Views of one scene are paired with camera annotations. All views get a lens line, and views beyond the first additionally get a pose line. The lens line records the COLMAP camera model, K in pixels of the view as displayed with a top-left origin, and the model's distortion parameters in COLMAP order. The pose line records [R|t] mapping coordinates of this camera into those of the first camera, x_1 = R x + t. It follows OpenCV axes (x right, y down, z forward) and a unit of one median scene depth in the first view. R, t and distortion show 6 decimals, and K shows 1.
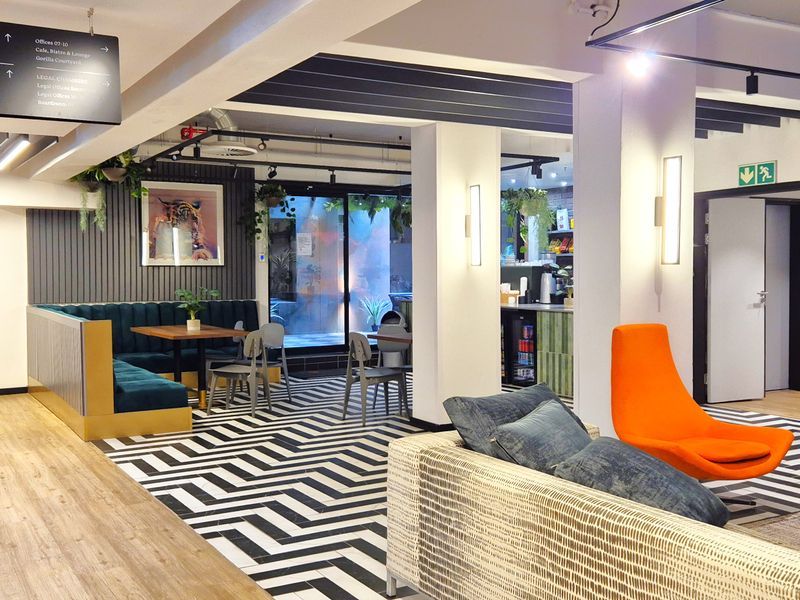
lens RADIAL K [[861.2, 0, 400.2], [0, 861.2, 297.1], [0, 0, 1]] dist [0.024825, 0.000000]
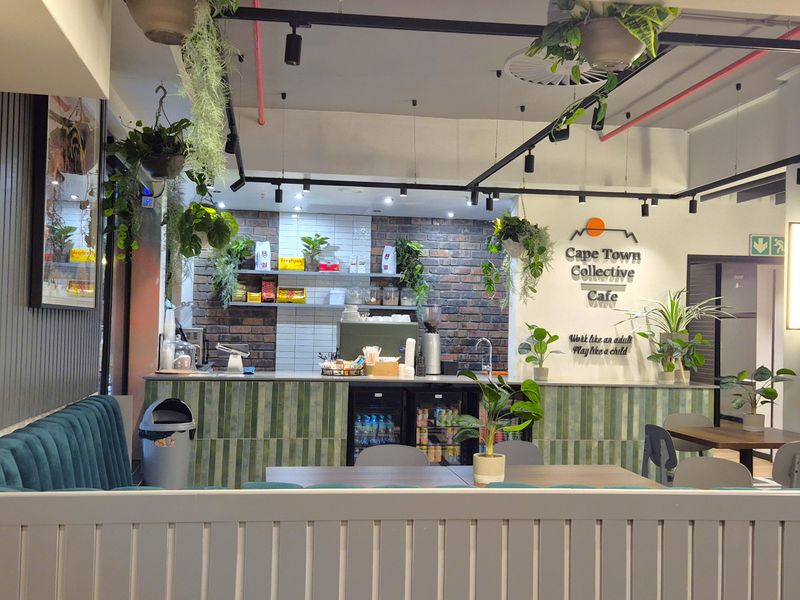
lens RADIAL K [[861.2, 0, 398.2], [0, 861.2, 299.1], [0, 0, 1]] dist [0.024825, 0.000000]
pose [[0.397504, 0.023291, 0.917305, -0.534003], [0.008808, 0.999535, -0.029195, -0.036588], [-0.917558, 0.019684, 0.397114, 0.728857]]
